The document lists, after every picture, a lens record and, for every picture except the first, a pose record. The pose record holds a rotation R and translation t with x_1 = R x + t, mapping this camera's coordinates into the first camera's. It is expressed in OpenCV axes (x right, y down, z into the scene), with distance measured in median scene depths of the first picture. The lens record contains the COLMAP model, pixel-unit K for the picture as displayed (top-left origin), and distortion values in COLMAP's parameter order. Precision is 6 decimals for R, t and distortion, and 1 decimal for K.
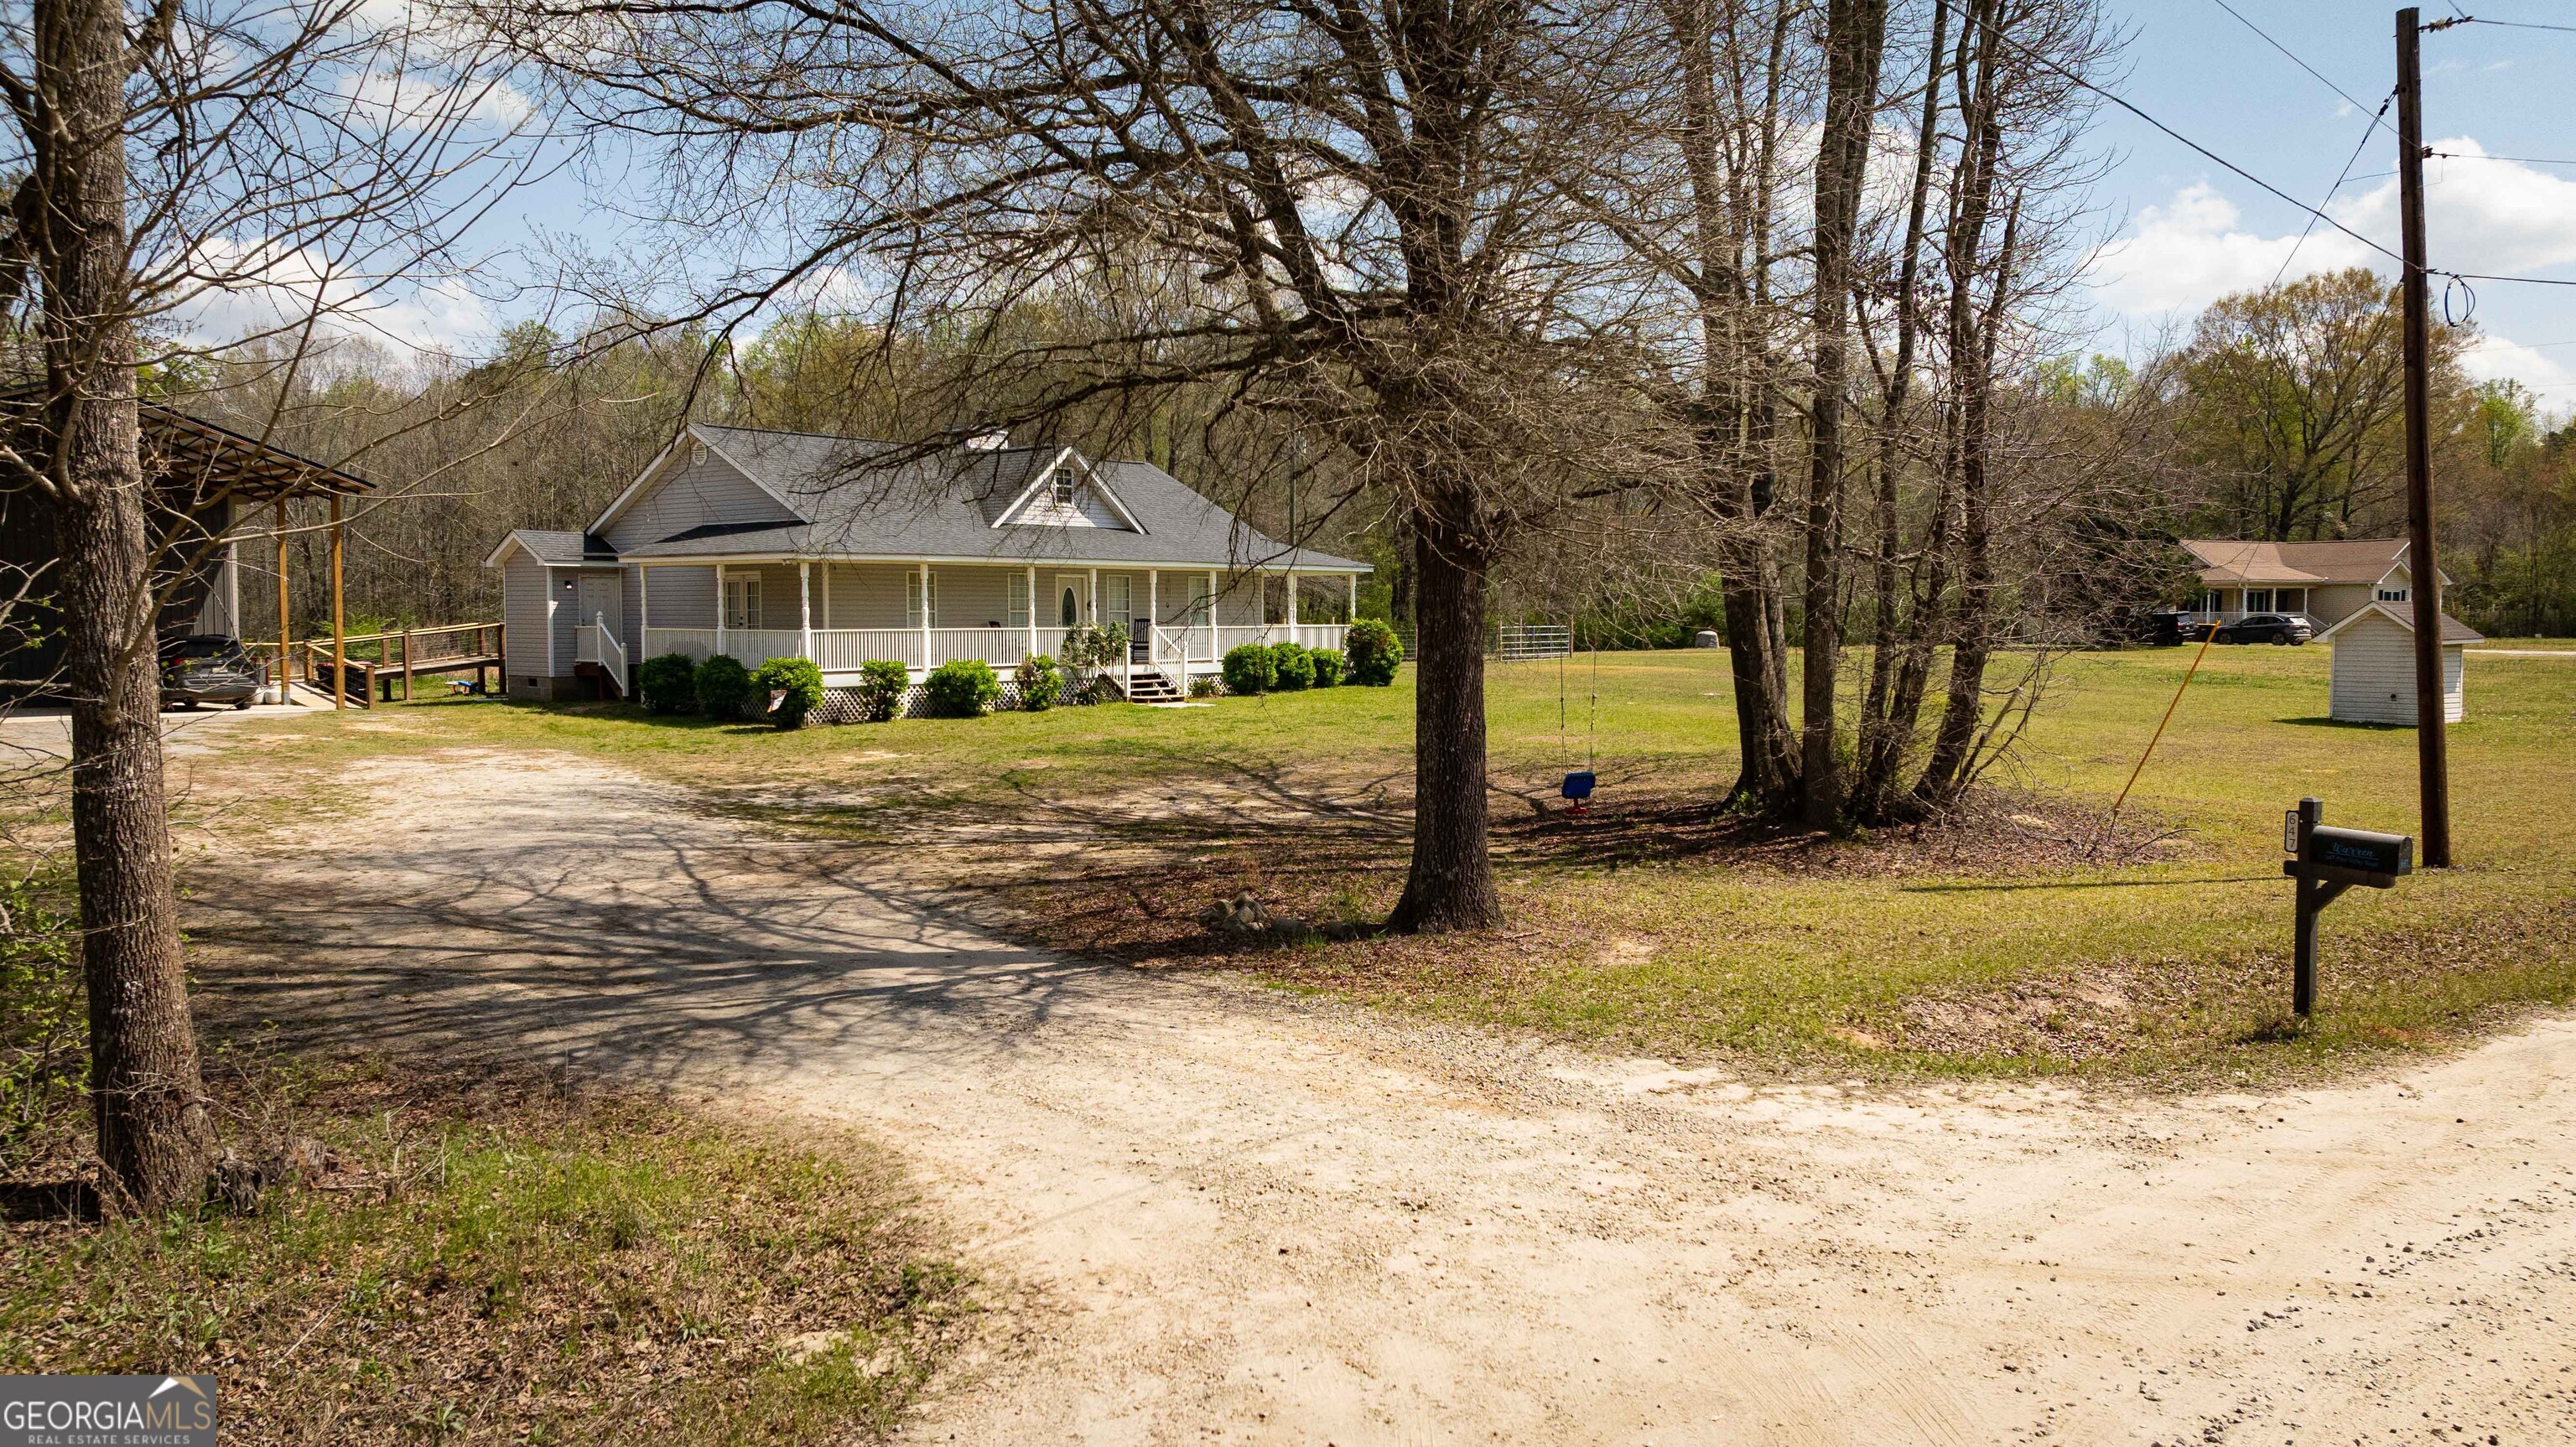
lens RADIAL K [[1815.6, 0, 1288.0], [0, 1815.6, 723.5], [0, 0, 1]] dist [-0.029501, 0.046860]
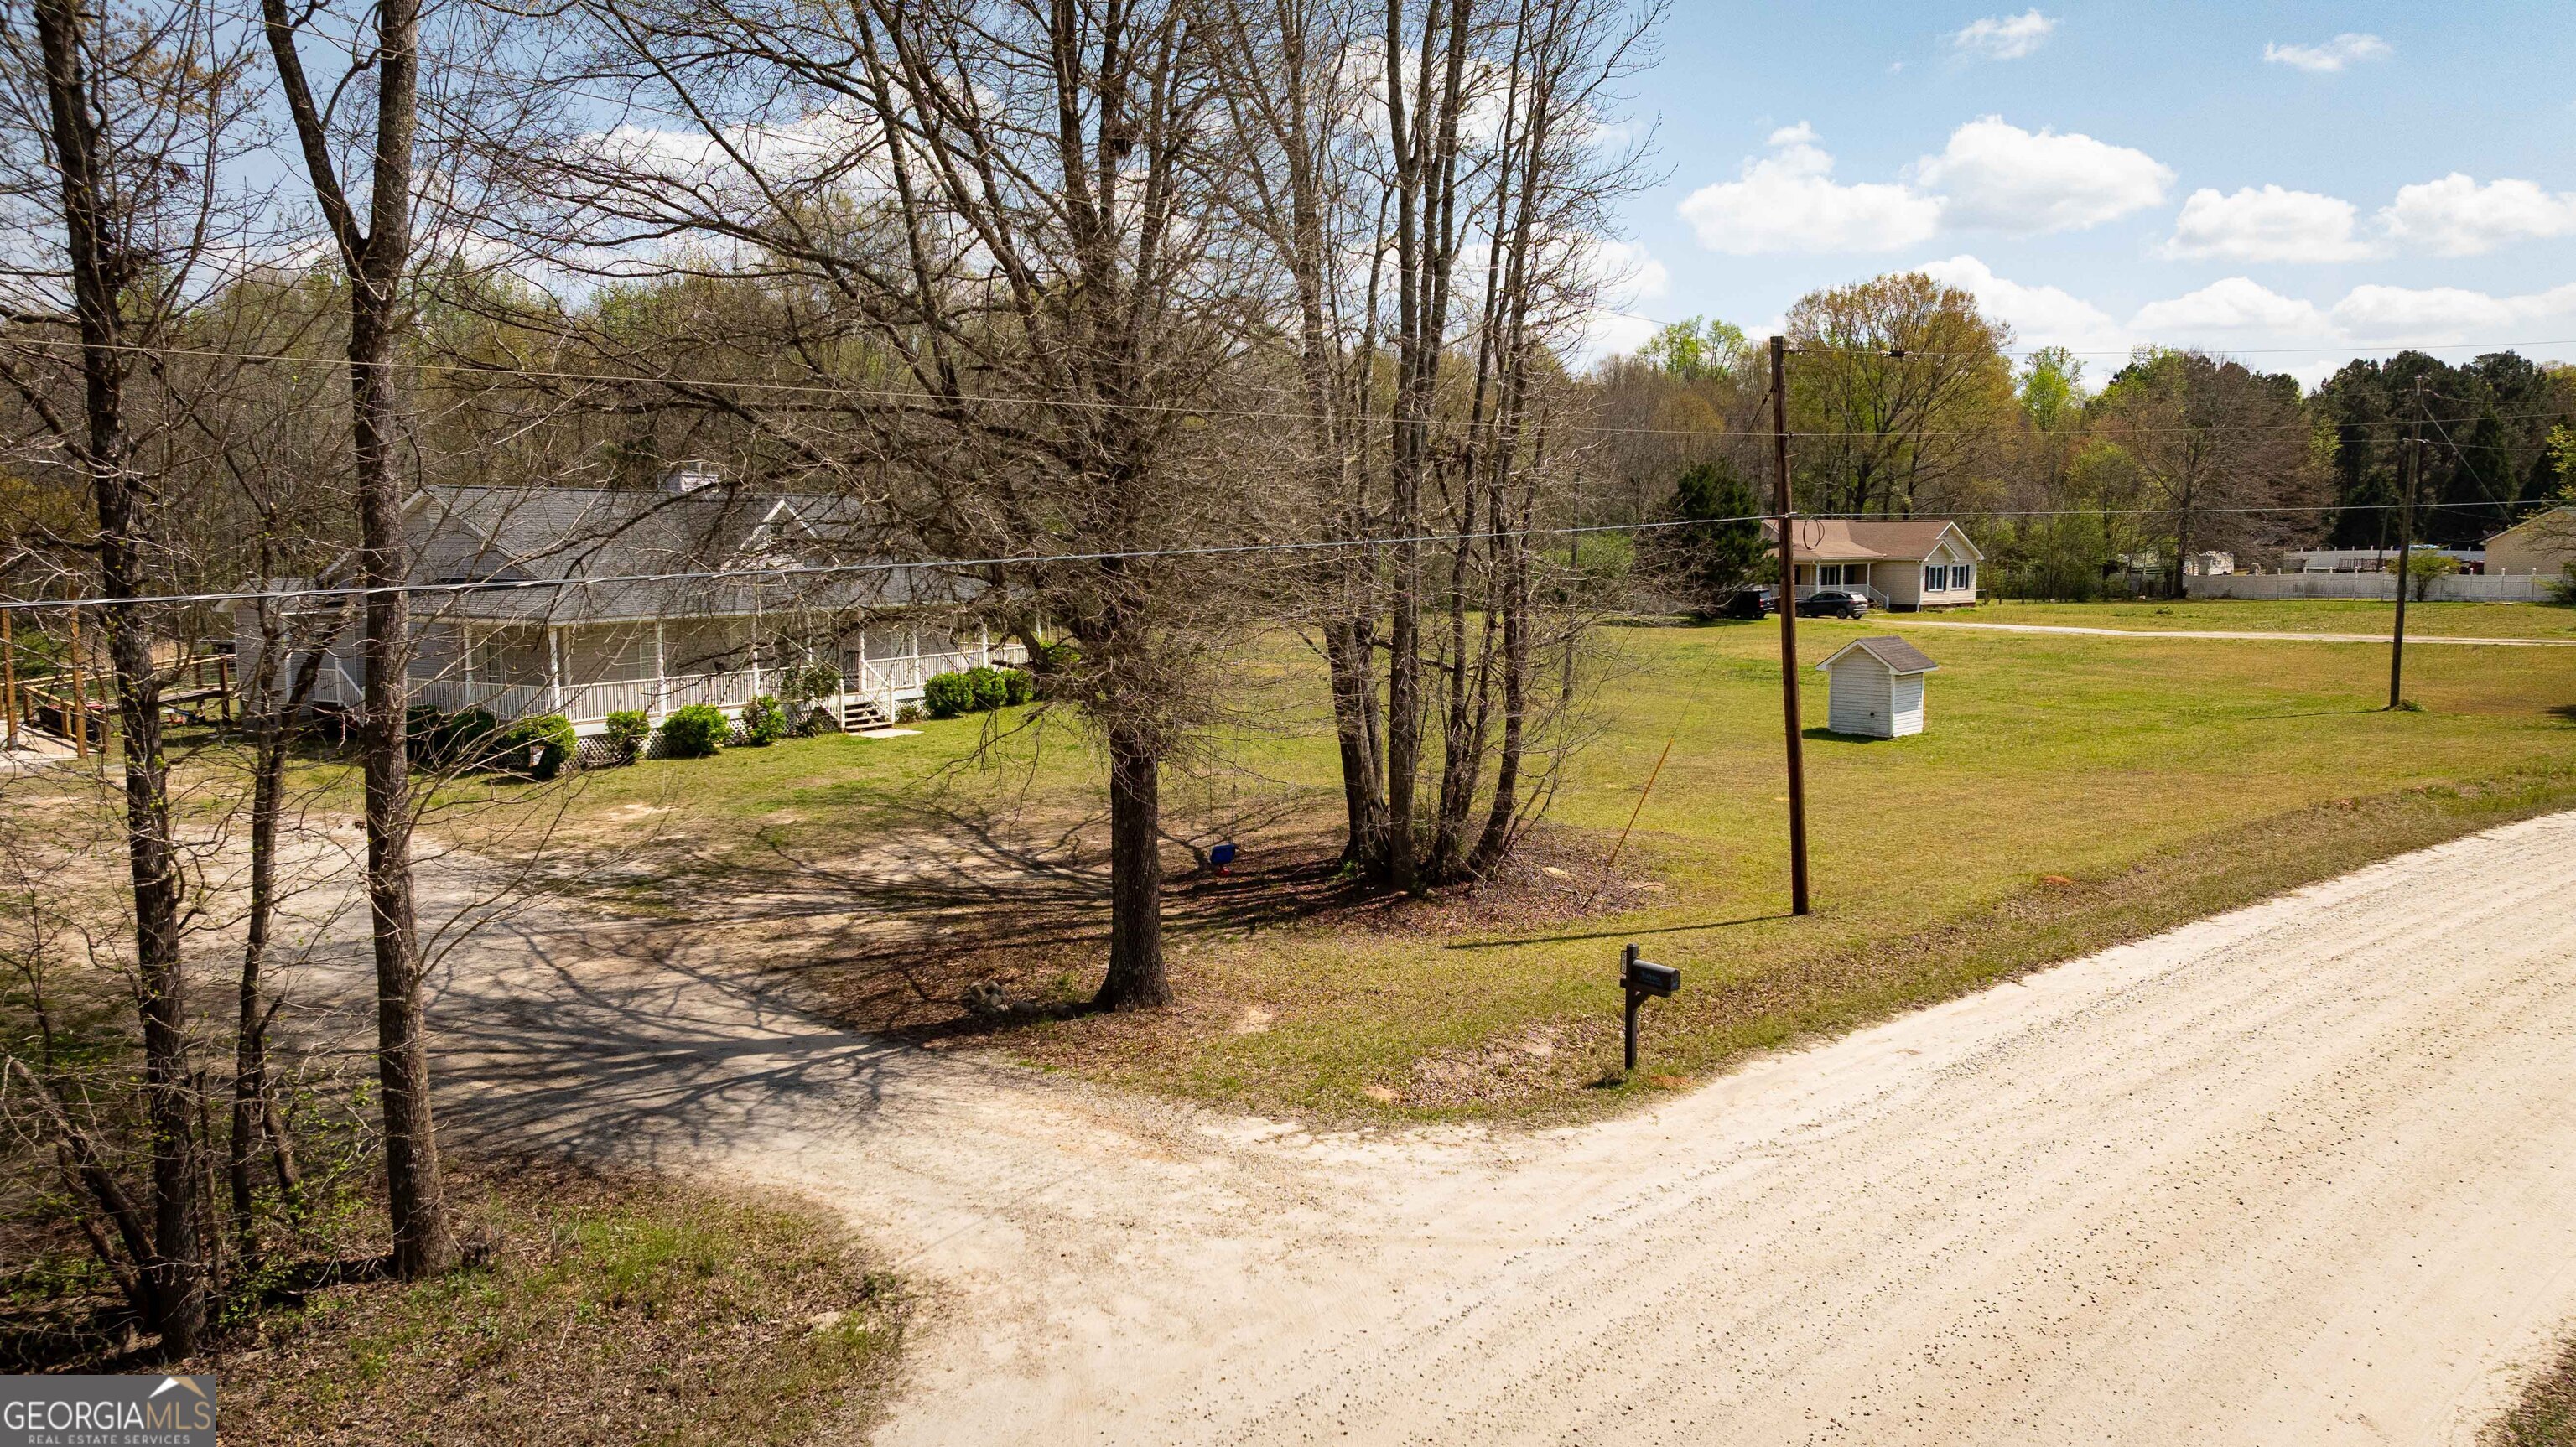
lens RADIAL K [[1815.6, 0, 1288.0], [0, 1815.6, 723.5], [0, 0, 1]] dist [-0.029501, 0.046860]
pose [[0.983595, -0.017516, 0.179538, -0.042362], [0.010000, 0.999039, 0.042681, -0.148825], [-0.180113, -0.040186, 0.982825, -0.388015]]
